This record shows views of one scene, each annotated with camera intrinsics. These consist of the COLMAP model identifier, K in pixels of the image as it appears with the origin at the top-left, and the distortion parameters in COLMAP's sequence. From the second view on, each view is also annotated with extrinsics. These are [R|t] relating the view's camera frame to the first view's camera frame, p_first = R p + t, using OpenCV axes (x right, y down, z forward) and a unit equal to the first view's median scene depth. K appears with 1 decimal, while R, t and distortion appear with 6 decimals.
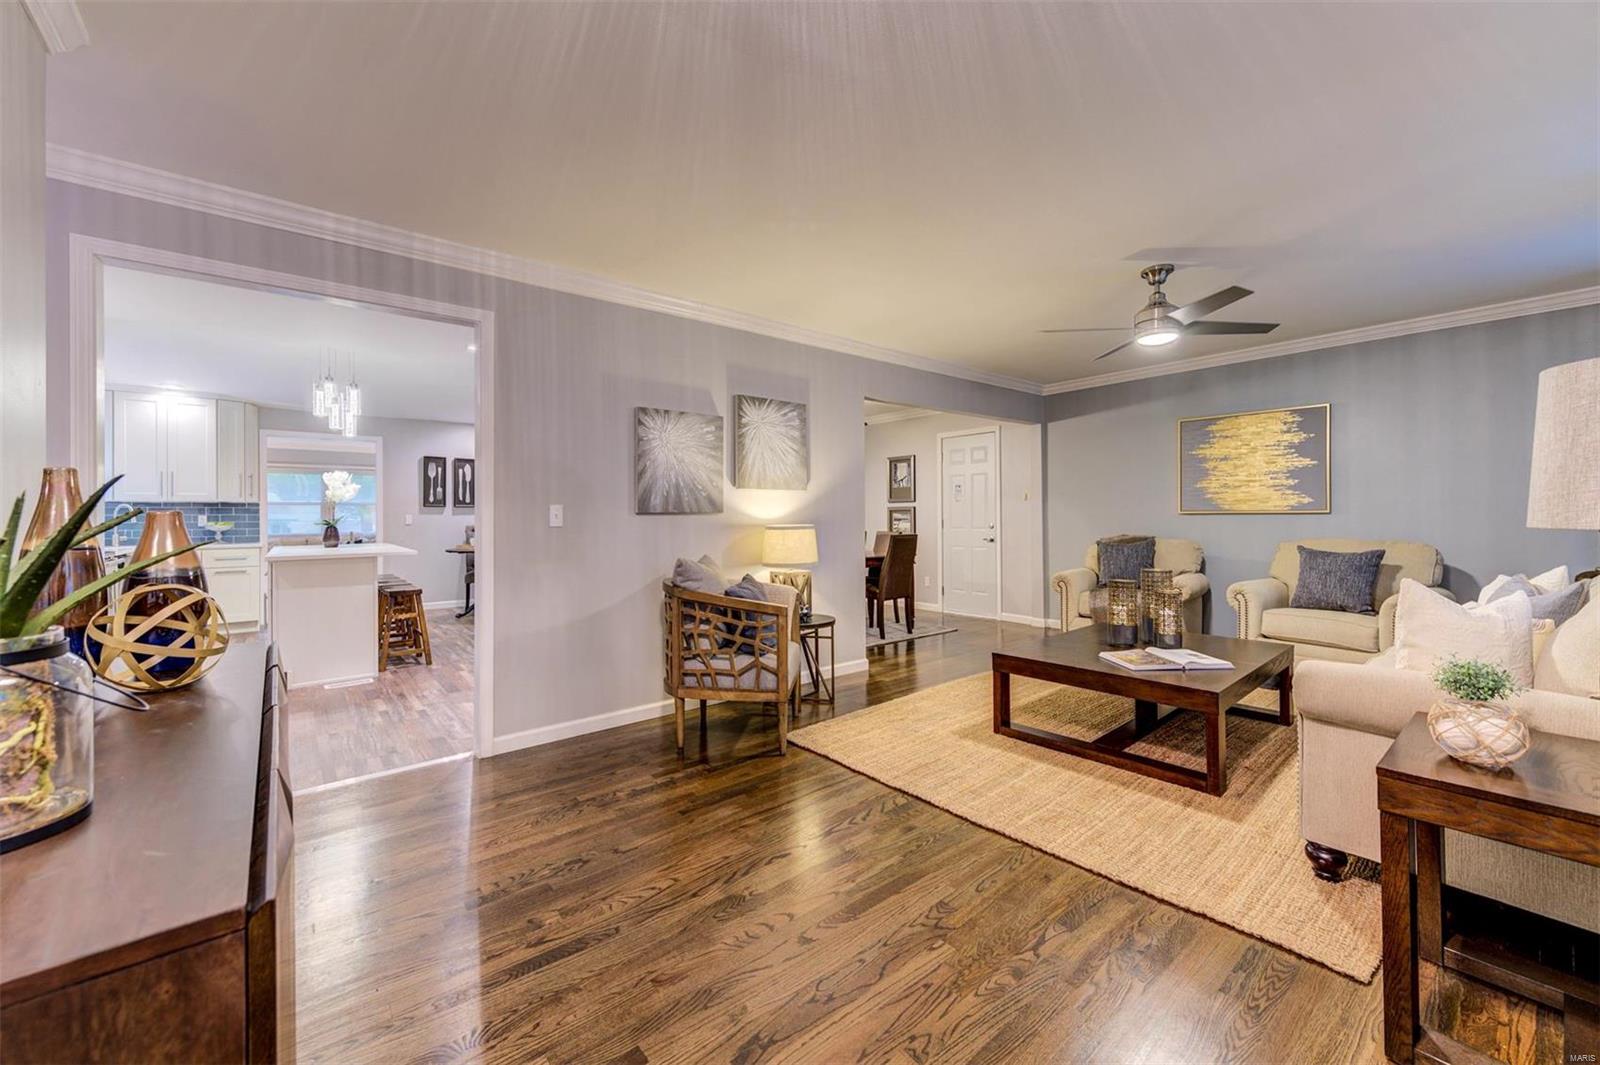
lens RADIAL K [[685.1, 0, 865.1], [0, 685.1, 518.0], [0, 0, 1]] dist [0.000914, -0.000101]
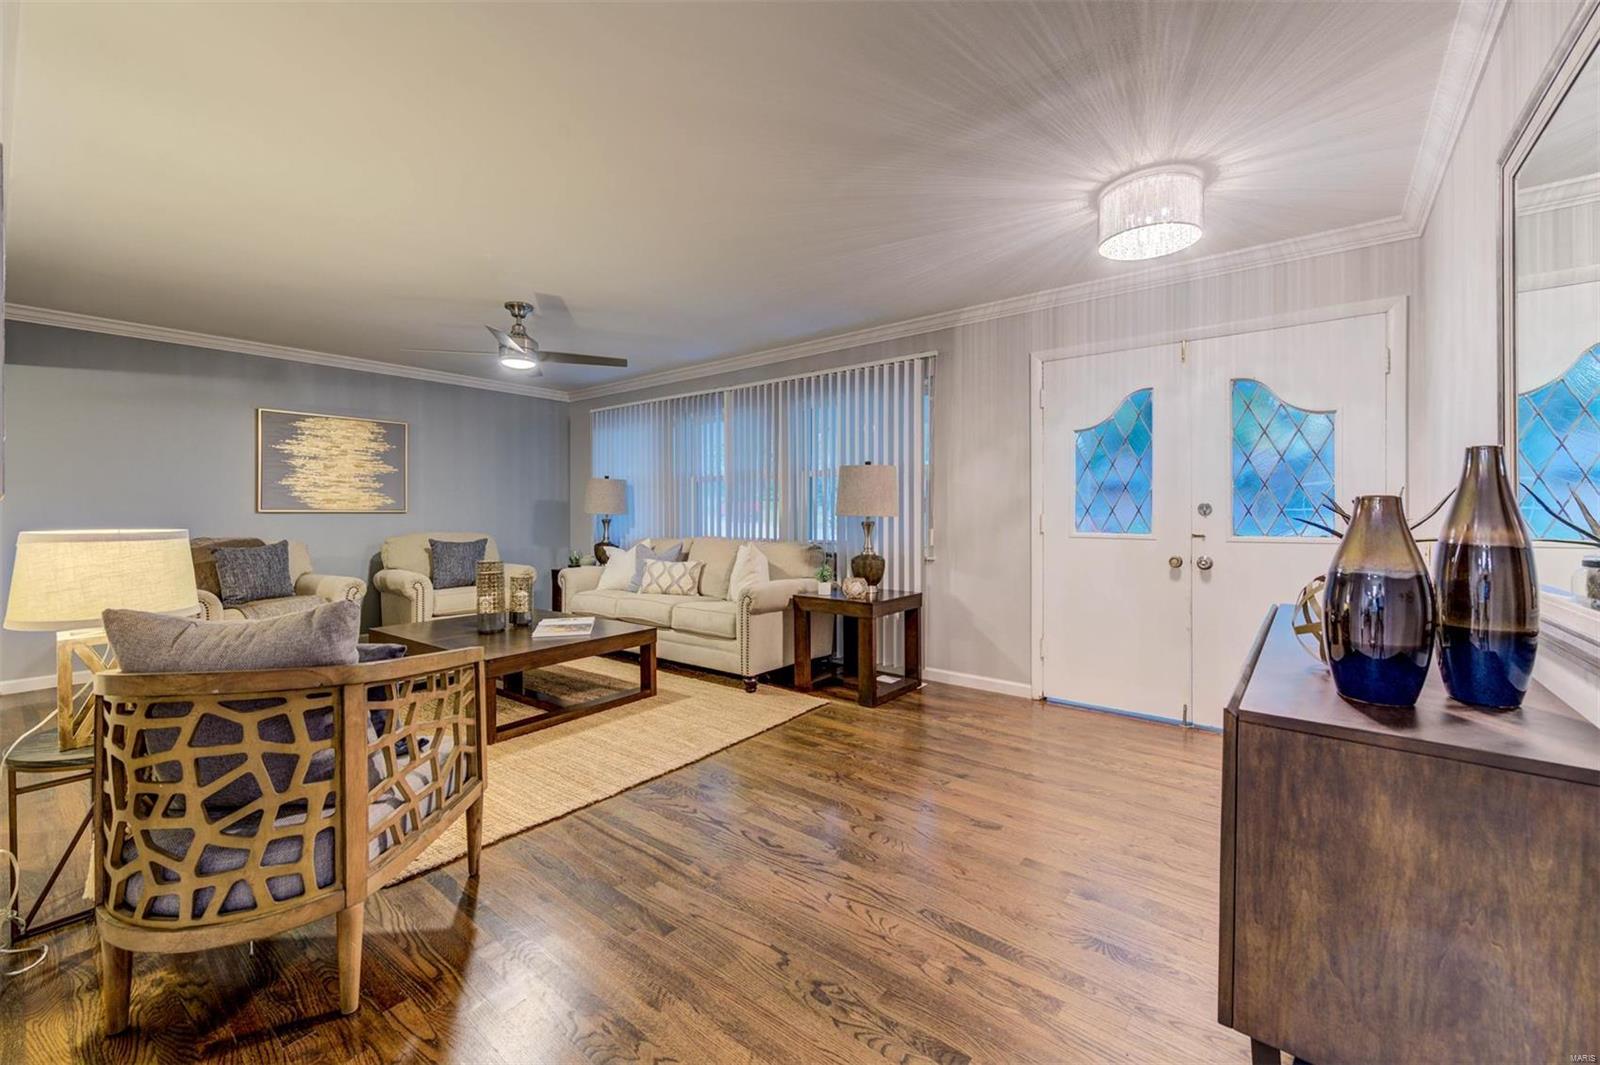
lens RADIAL K [[685.1, 0, 673.5], [0, 685.1, 512.0], [0, 0, 1]] dist [0.000914, -0.000101]
pose [[-0.115988, 0.008316, 0.993216, -0.565476], [0.006439, 0.999950, -0.007620, 0.004217], [-0.993230, 0.005511, -0.116036, 0.636989]]
